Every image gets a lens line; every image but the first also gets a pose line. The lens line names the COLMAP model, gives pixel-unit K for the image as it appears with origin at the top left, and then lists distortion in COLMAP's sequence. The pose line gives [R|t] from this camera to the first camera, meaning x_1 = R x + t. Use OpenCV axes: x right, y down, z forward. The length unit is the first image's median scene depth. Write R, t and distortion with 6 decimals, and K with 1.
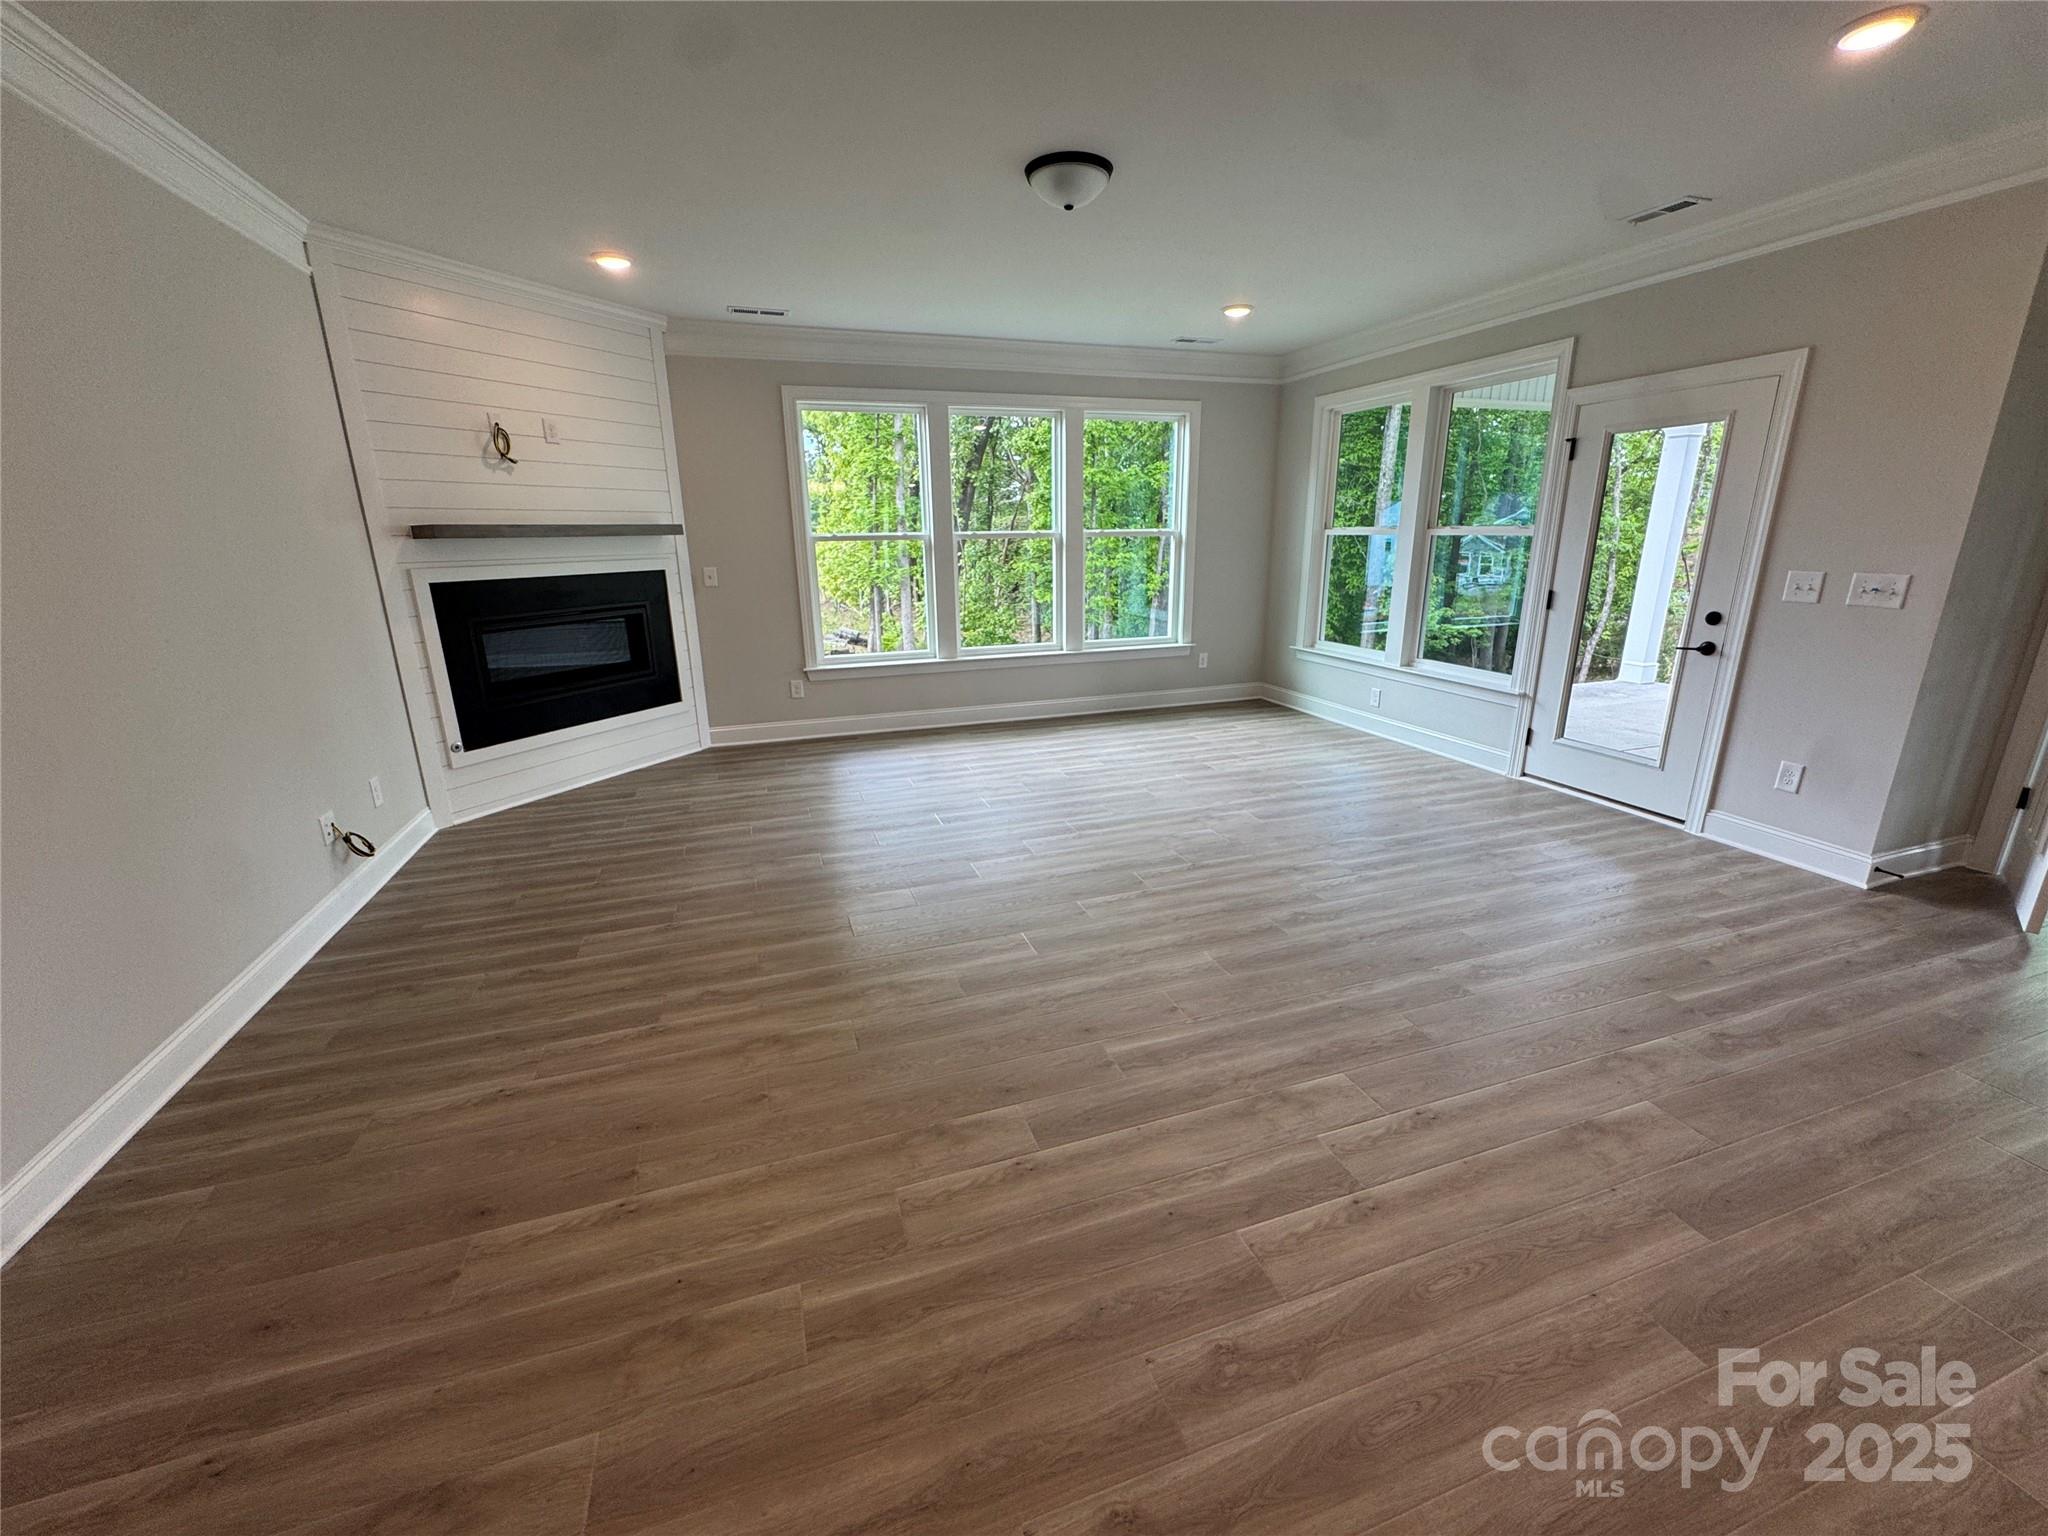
lens RADIAL K [[817.1, 0, 1024.0], [0, 817.1, 768.0], [0, 0, 1]] dist [-0.001680, -0.000144]
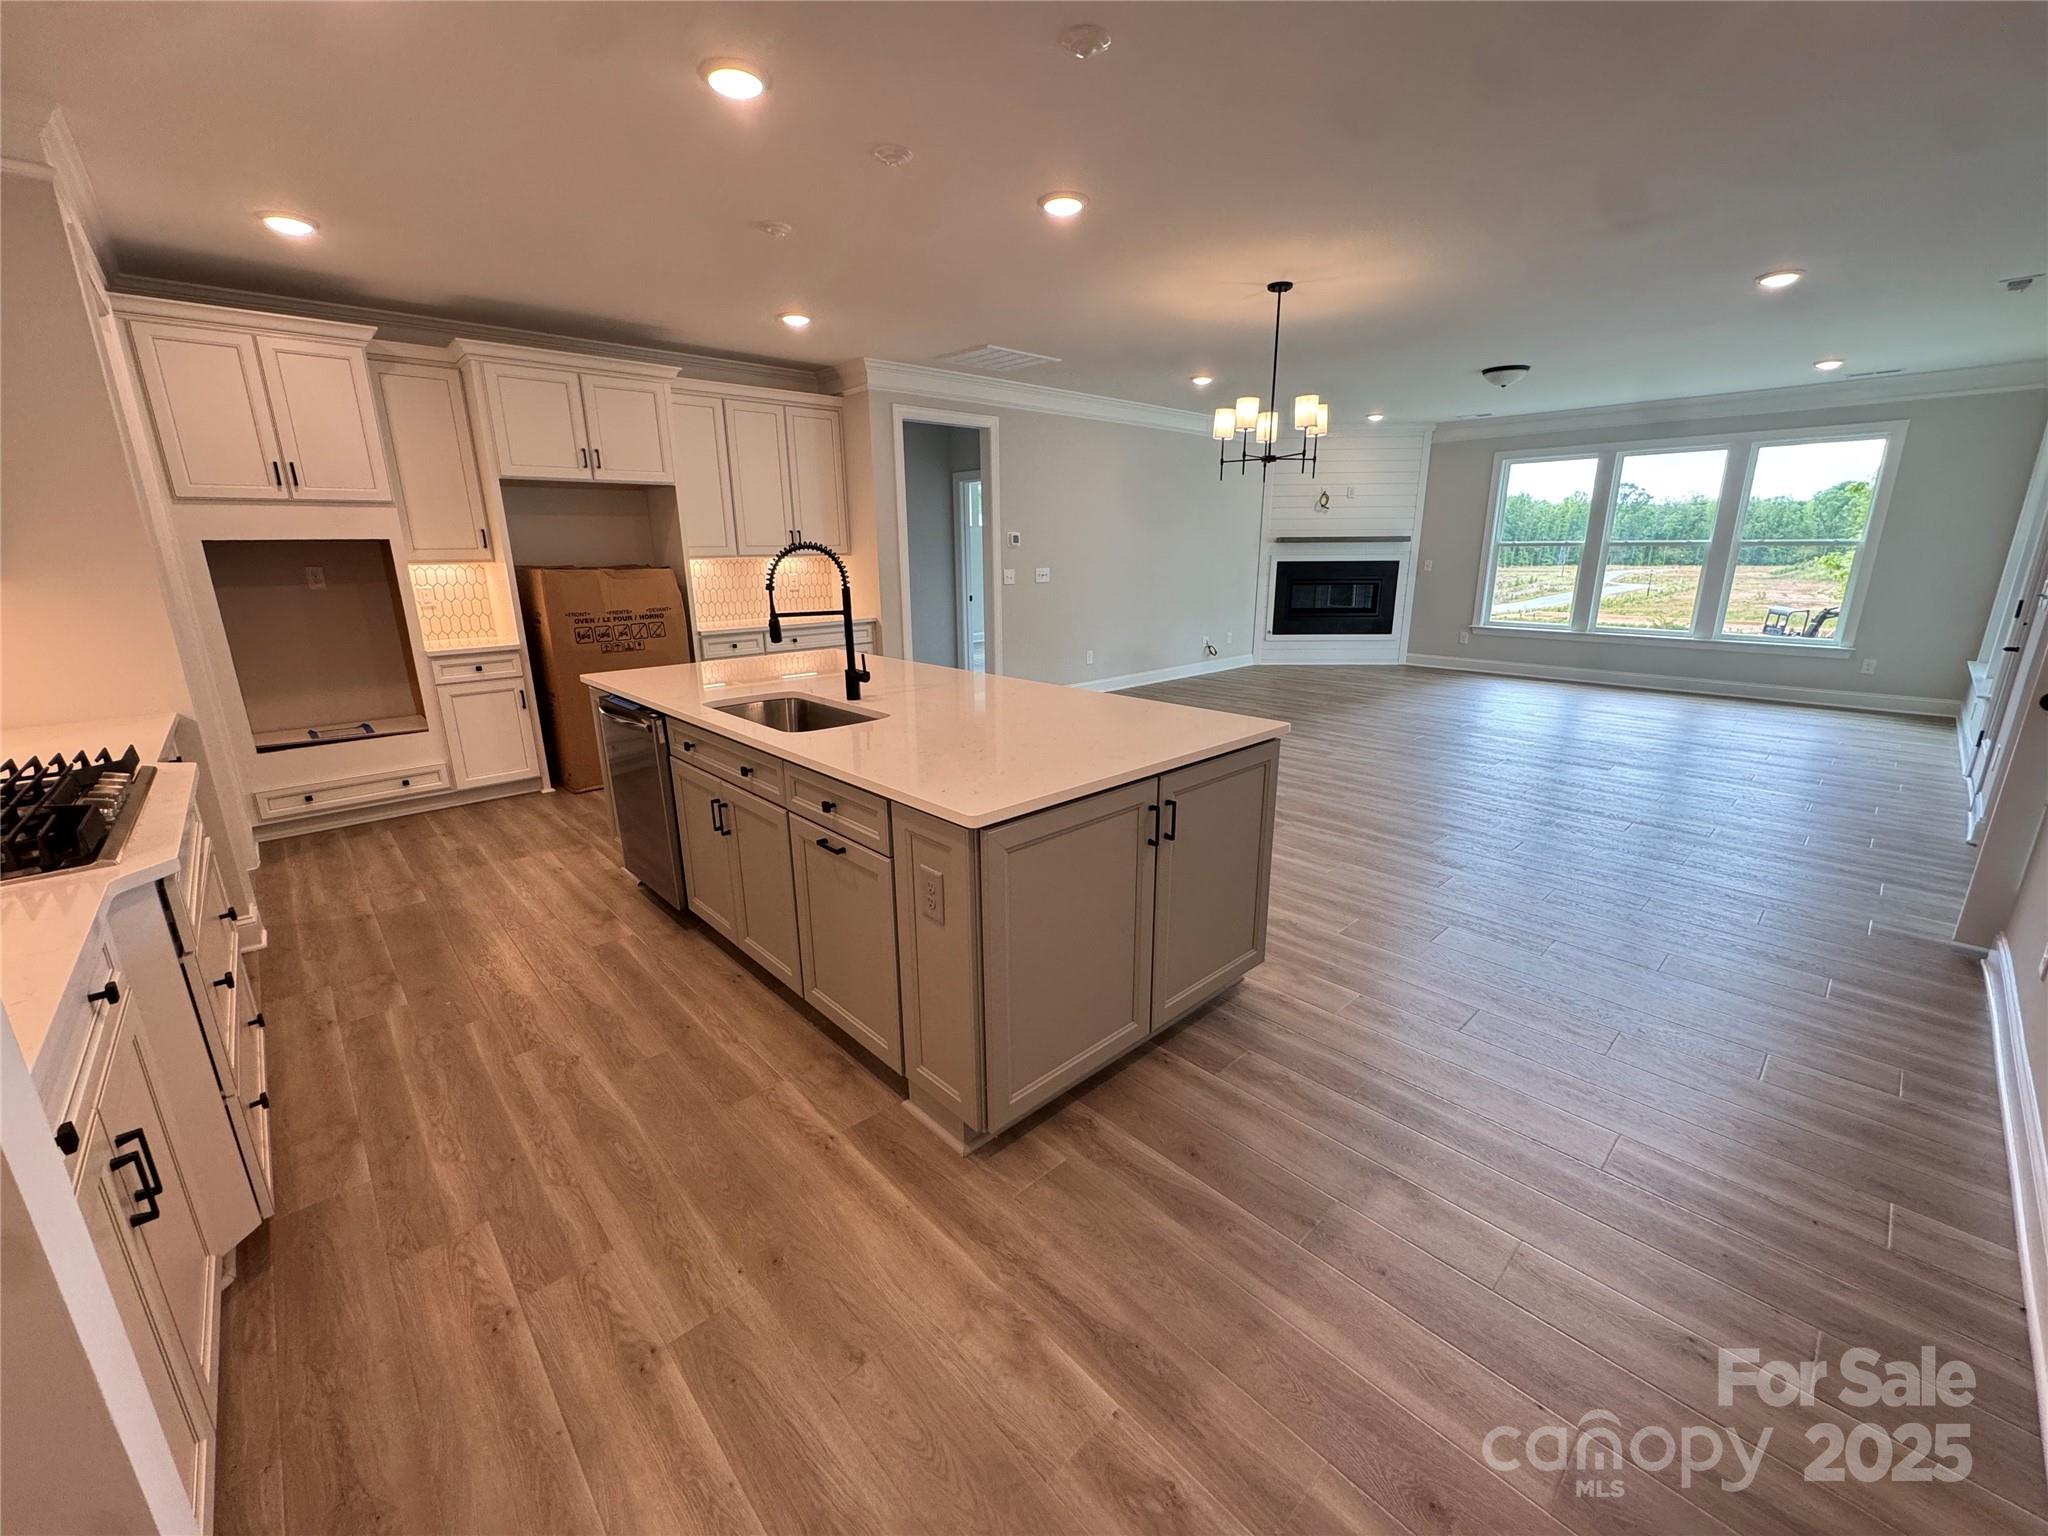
lens RADIAL K [[834.0, 0, 1045.1], [0, 834.0, 761.1], [0, 0, 1]] dist [0.014388, 0.000009]
pose [[0.431255, 0.239824, -0.869772, 1.422176], [-0.253082, 0.957476, 0.138523, 0.191760], [0.866008, 0.160385, 0.473611, -0.751846]]
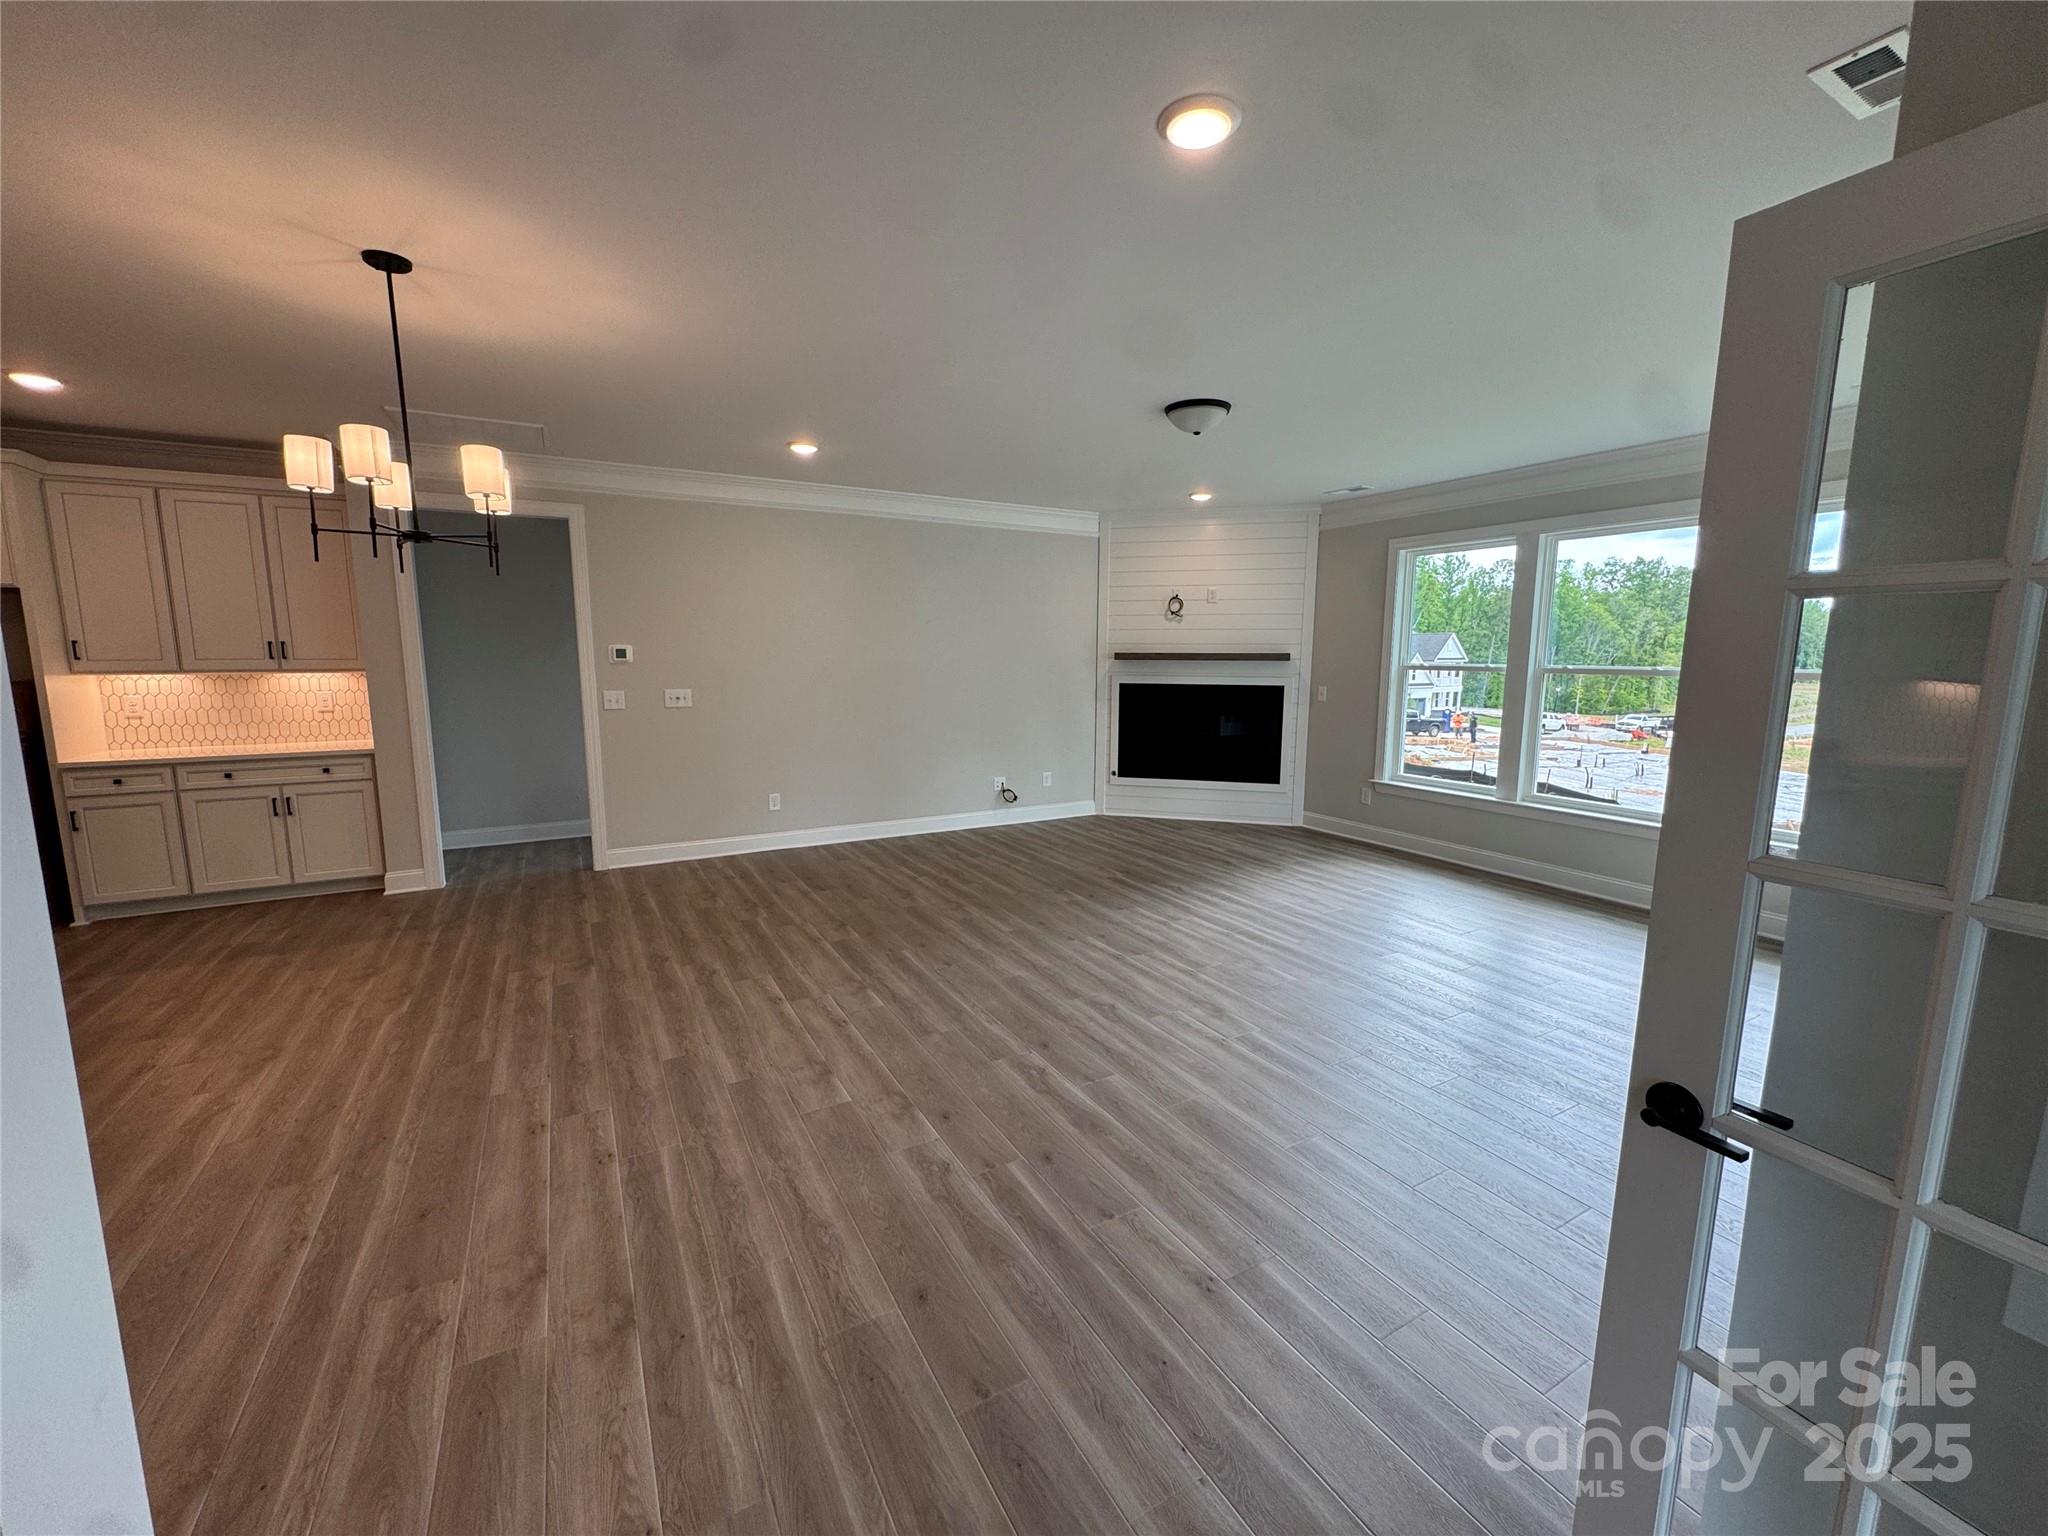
lens RADIAL K [[817.1, 0, 1024.0], [0, 817.1, 768.0], [0, 0, 1]] dist [-0.001680, -0.000144]
pose [[0.185298, 0.152125, -0.970836, 1.196373], [-0.280232, 0.955102, 0.096173, -0.182259], [0.941878, 0.254239, 0.219609, 0.498154]]
